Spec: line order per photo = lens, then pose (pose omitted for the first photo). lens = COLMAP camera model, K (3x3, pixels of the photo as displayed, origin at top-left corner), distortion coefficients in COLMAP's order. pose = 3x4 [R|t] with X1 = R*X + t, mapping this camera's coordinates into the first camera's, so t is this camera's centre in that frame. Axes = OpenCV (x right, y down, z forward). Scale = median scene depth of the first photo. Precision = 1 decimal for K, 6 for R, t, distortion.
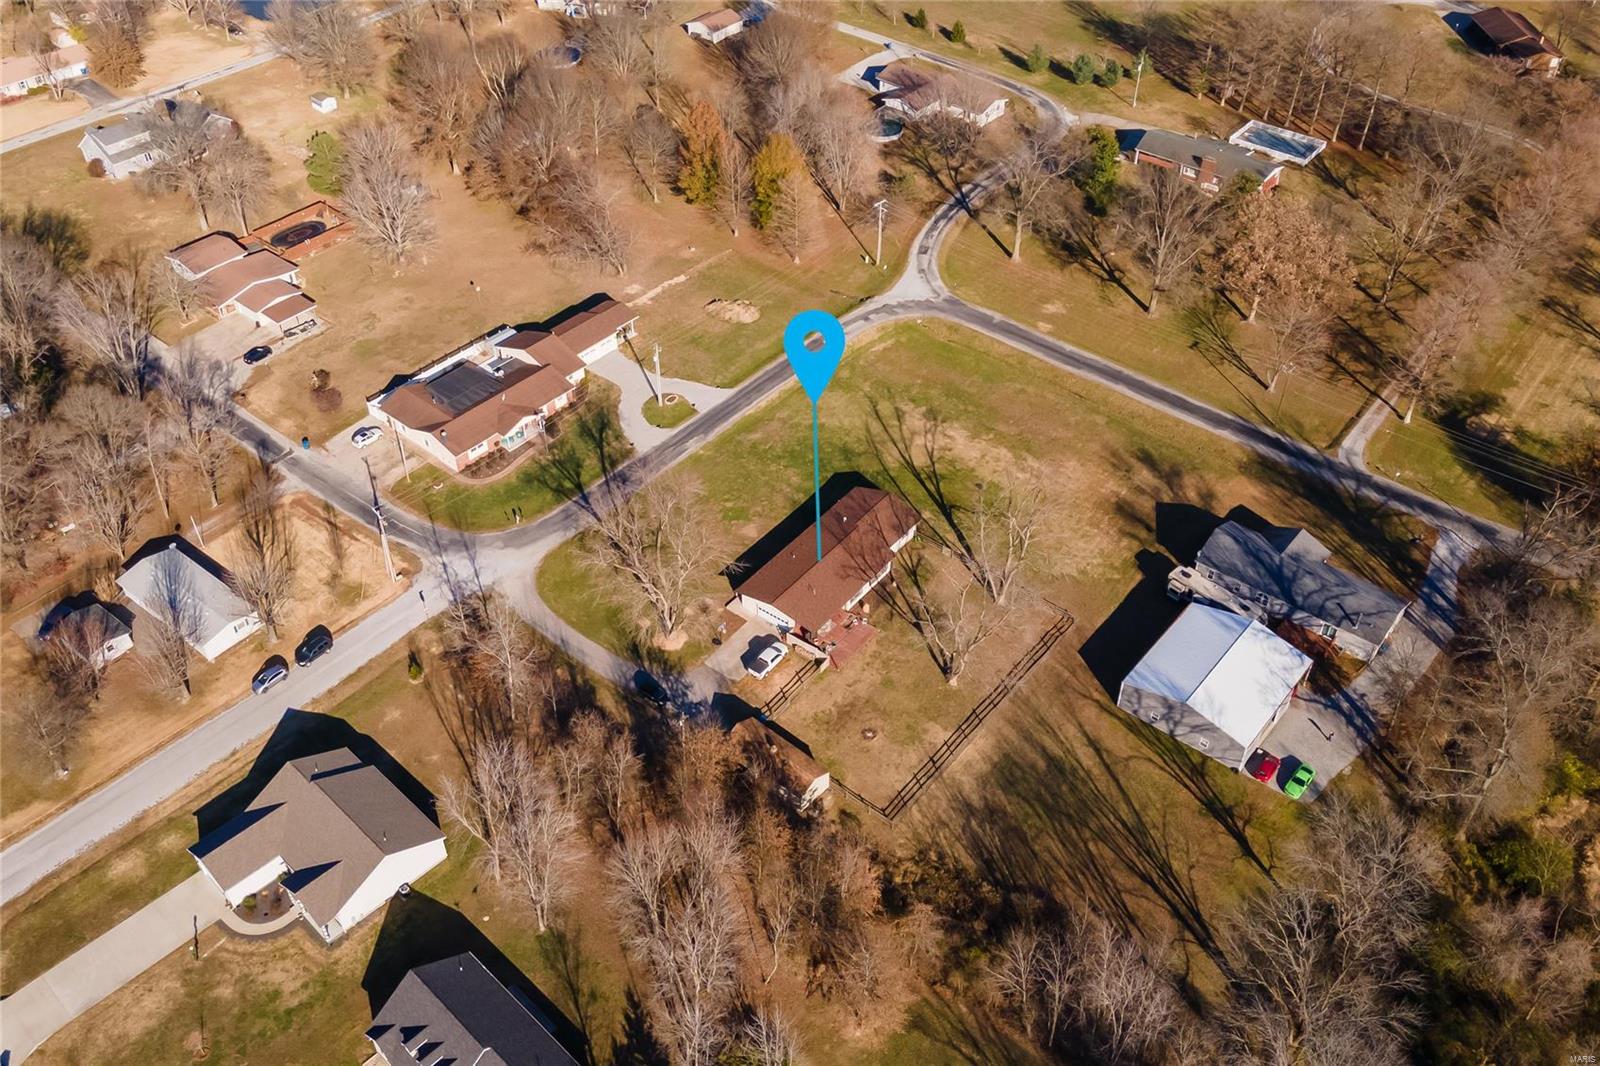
lens RADIAL K [[1375.8, 0, 800.0], [0, 1375.8, 533.0], [0, 0, 1]] dist [0.010216, 0.002359]
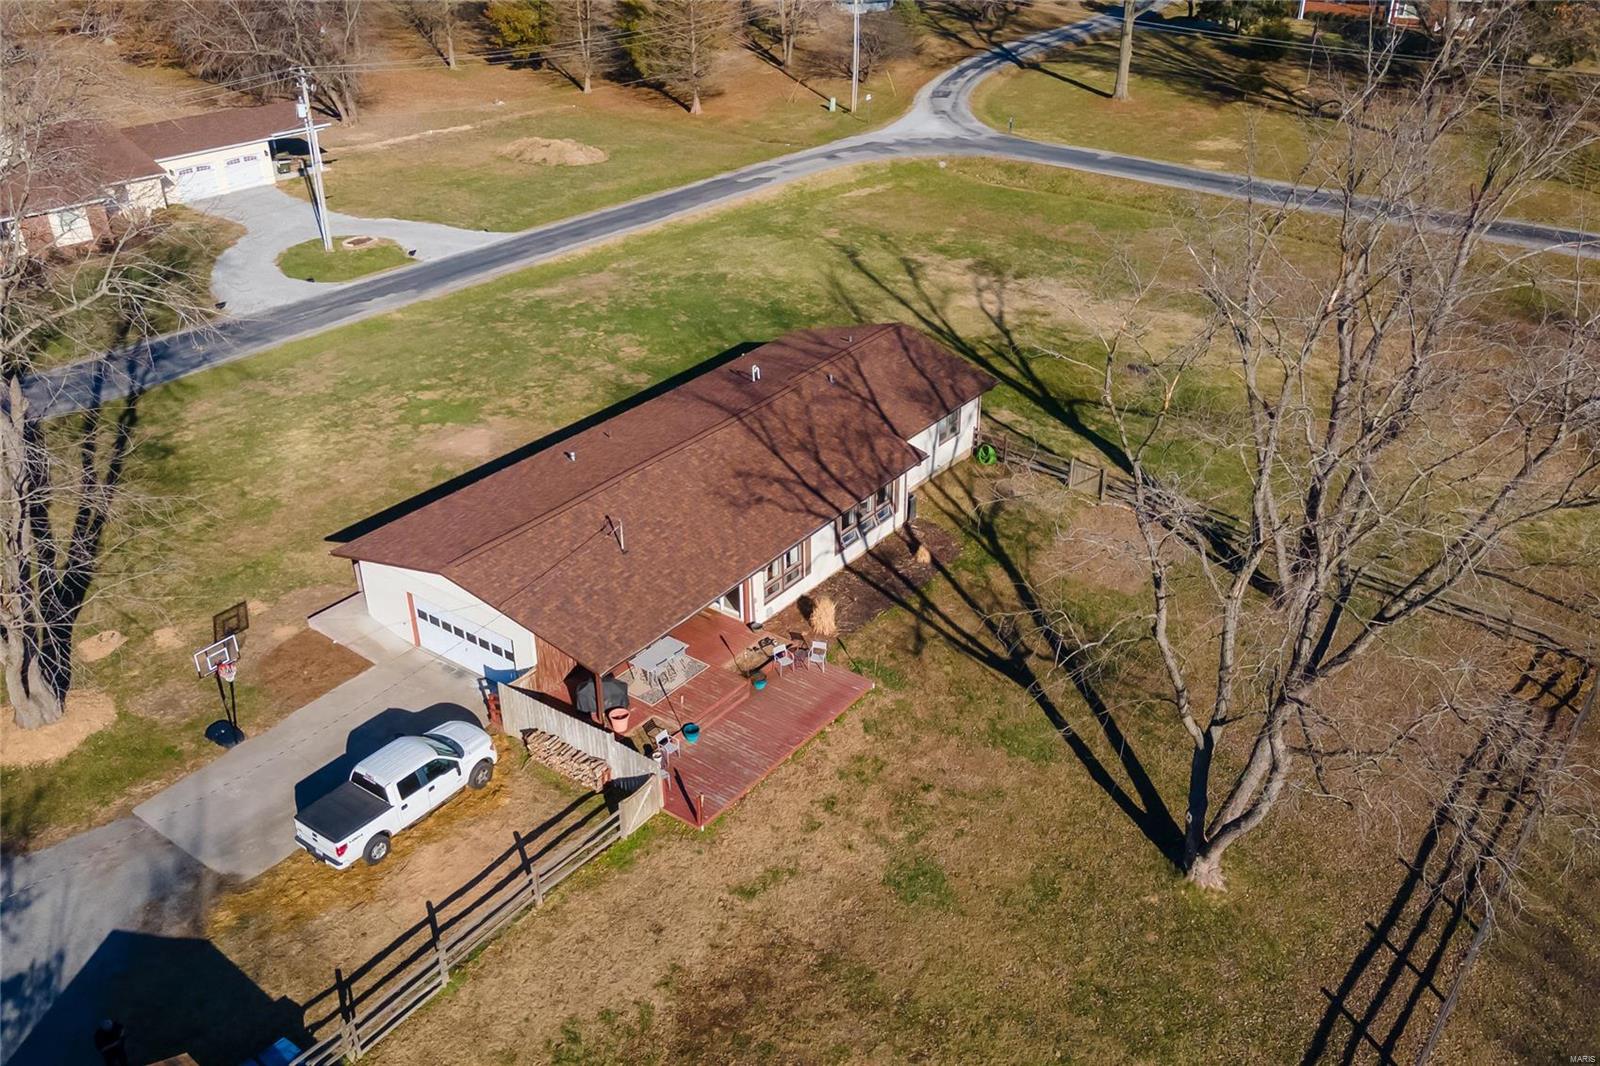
lens RADIAL K [[1375.8, 0, 800.0], [0, 1375.8, 533.0], [0, 0, 1]] dist [0.010216, 0.002359]
pose [[0.999896, -0.011045, 0.009229, 0.036533], [0.012822, 0.974831, -0.222576, 0.088267], [-0.006538, 0.222671, 0.974872, 0.654467]]
